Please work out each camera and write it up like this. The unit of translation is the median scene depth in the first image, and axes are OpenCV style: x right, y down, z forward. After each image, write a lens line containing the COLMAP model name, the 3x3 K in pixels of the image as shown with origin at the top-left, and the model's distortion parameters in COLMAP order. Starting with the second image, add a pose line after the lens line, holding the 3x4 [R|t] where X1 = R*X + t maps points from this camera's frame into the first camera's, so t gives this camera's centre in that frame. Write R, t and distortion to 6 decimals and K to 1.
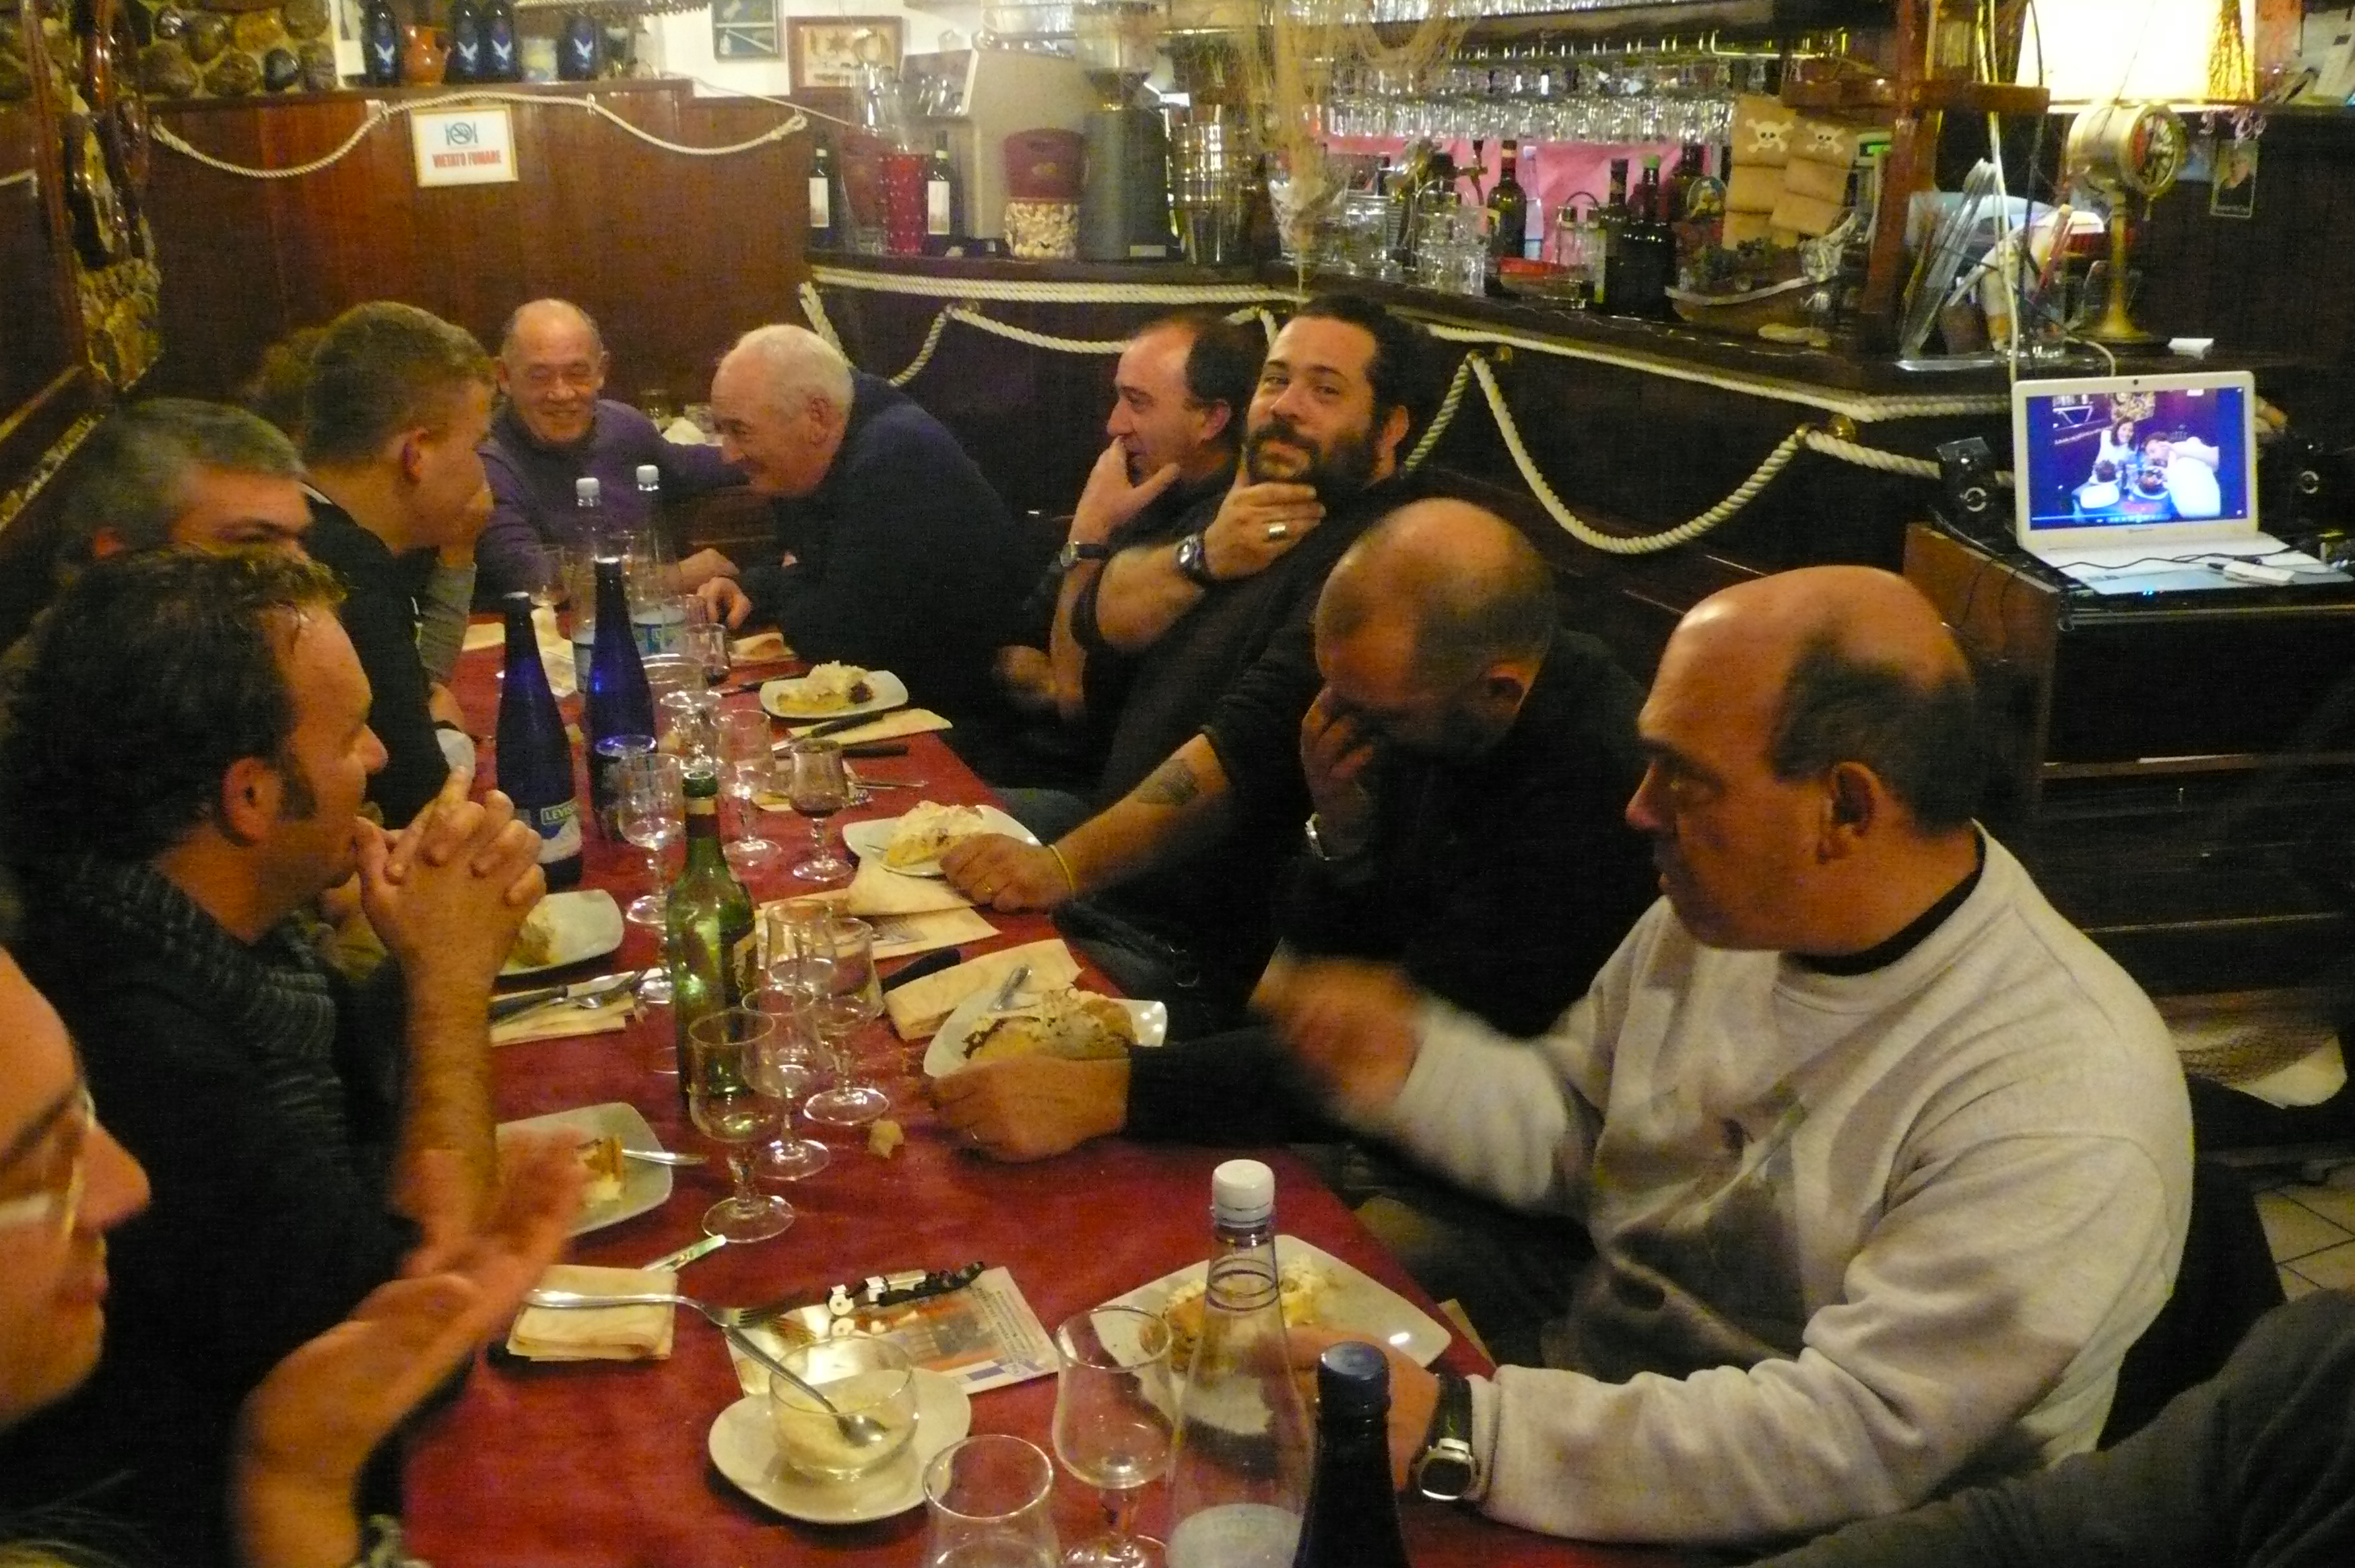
lens RADIAL K [[2063.0, 0, 1177.5], [0, 2063.0, 784.0], [0, 0, 1]] dist [-0.105876, 0.045977]
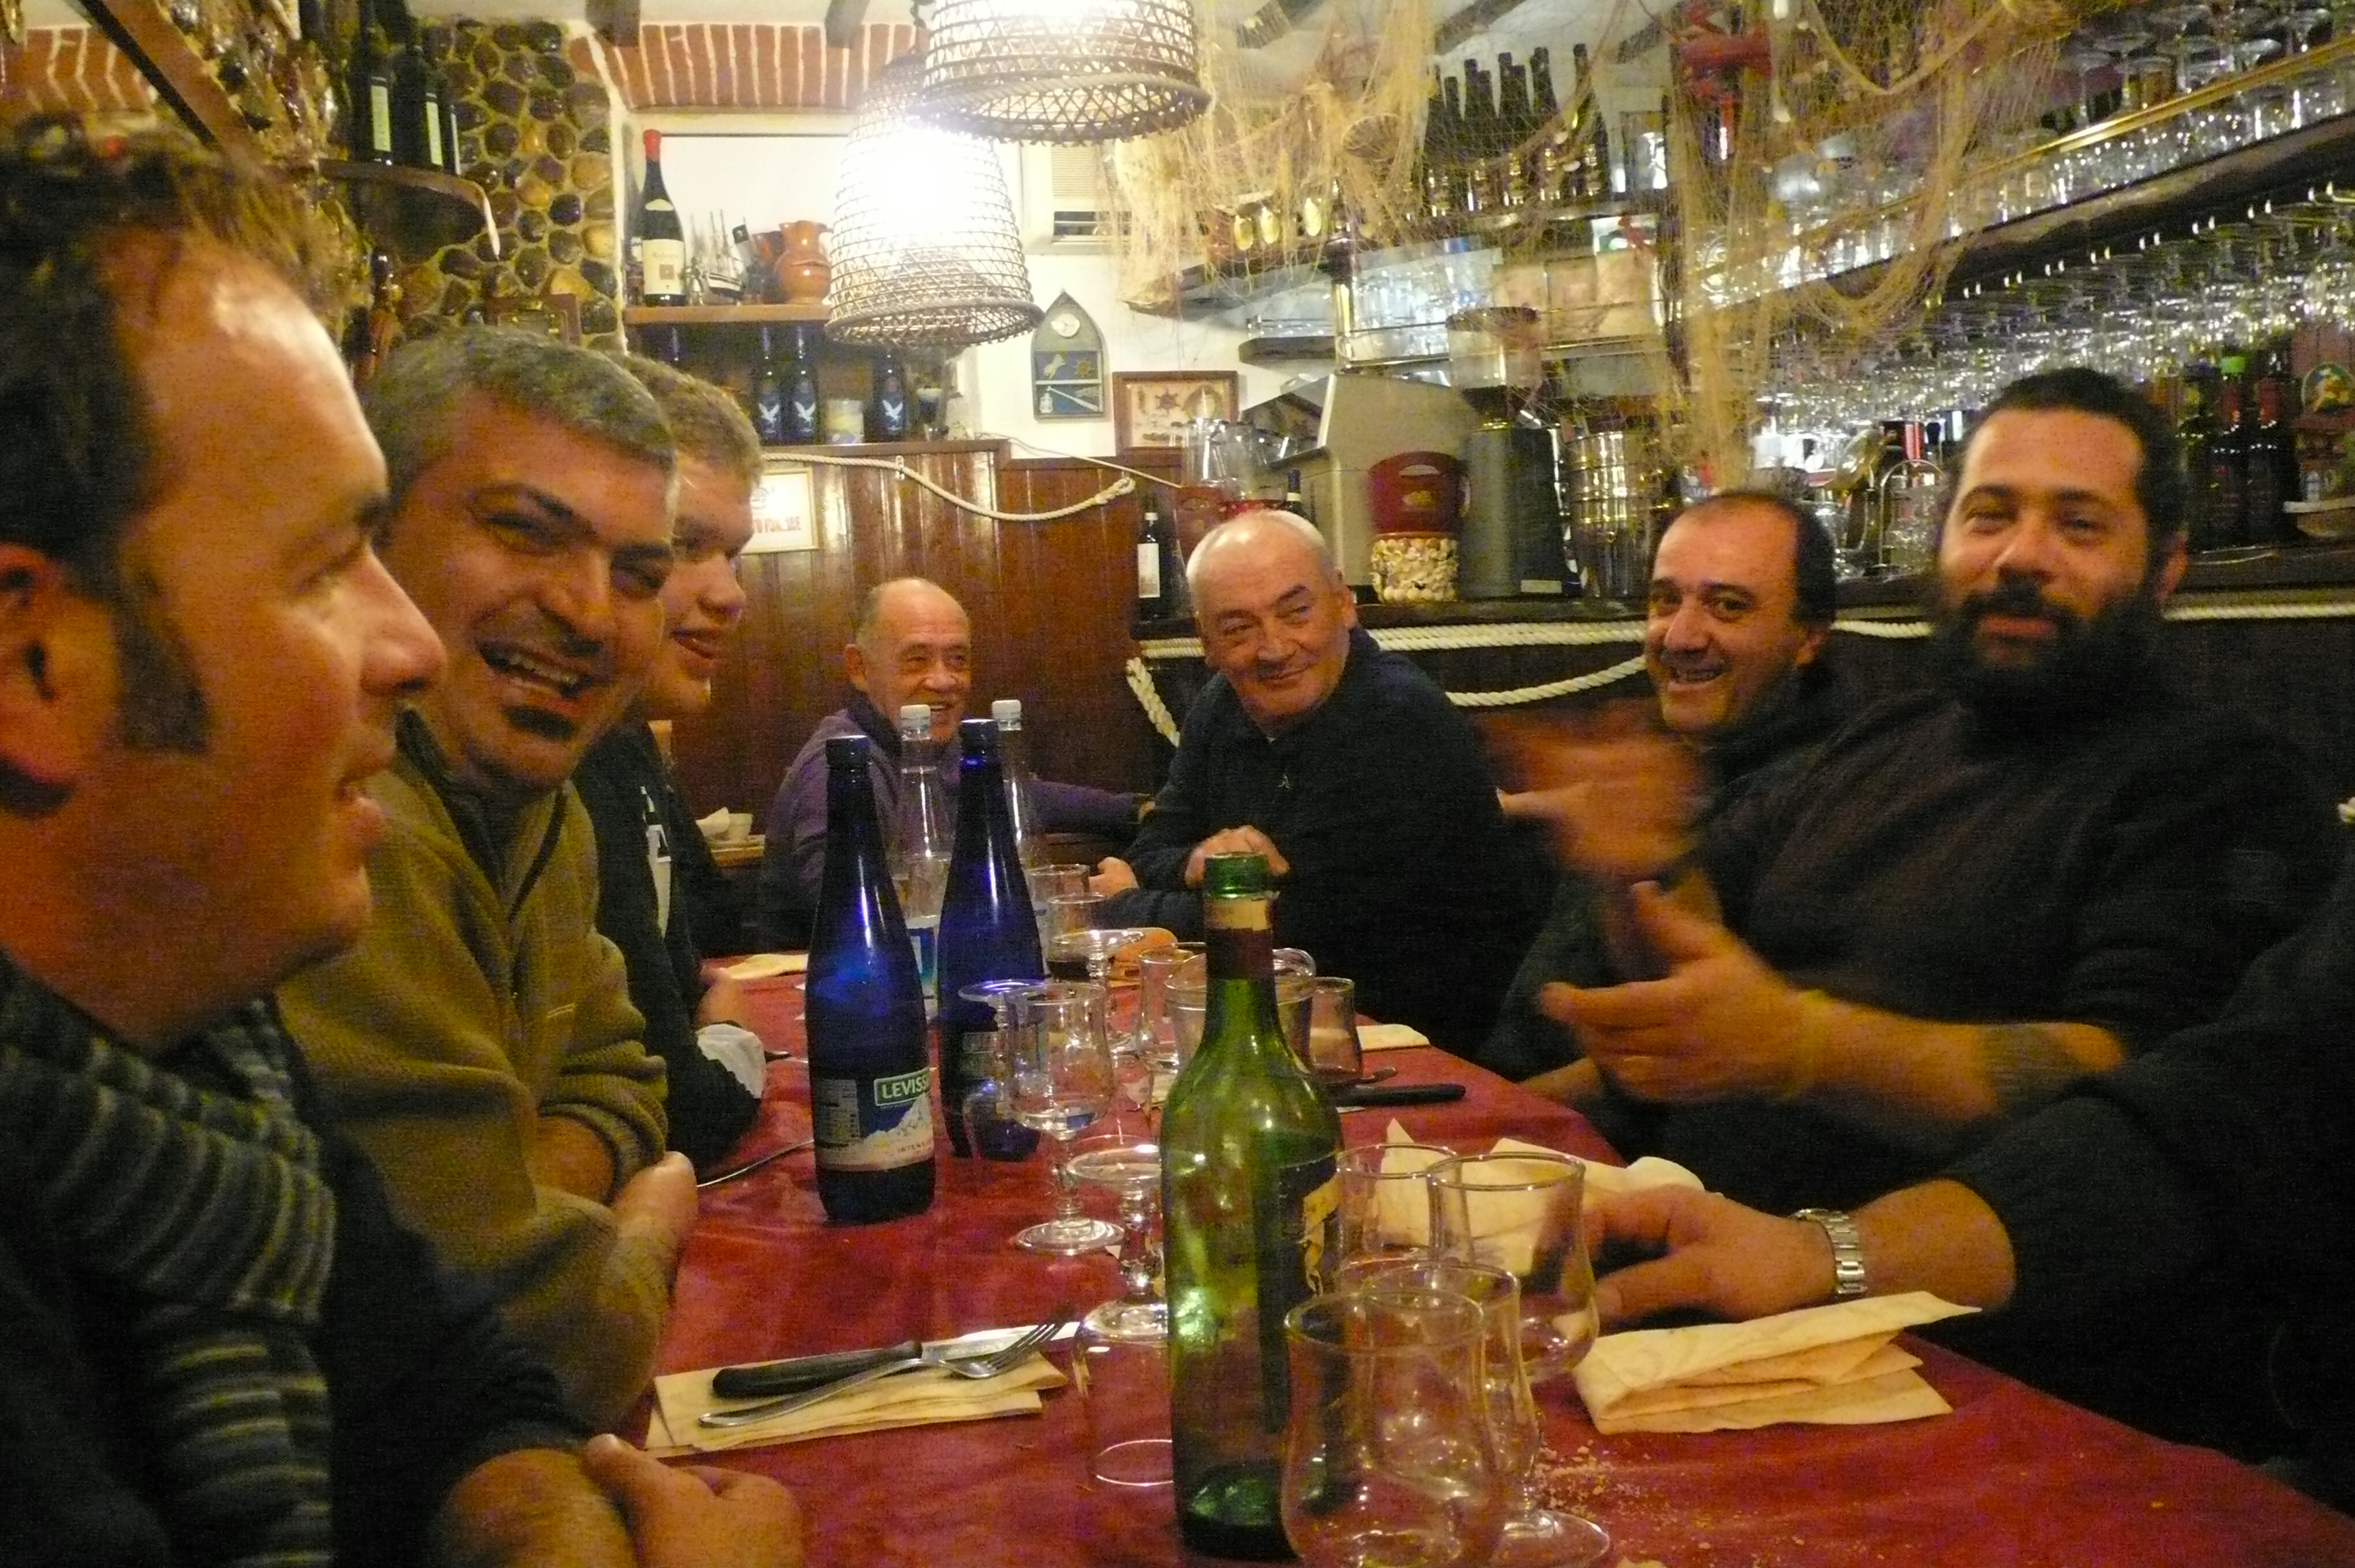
lens RADIAL K [[2151.5, 0, 1177.5], [0, 2151.5, 784.0], [0, 0, 1]] dist [-0.090450, 0.034529]
pose [[0.991608, -0.032327, -0.125176, -0.051758], [0.001185, 0.970464, -0.241243, 0.033196], [0.129278, 0.239070, 0.962358, 0.128662]]
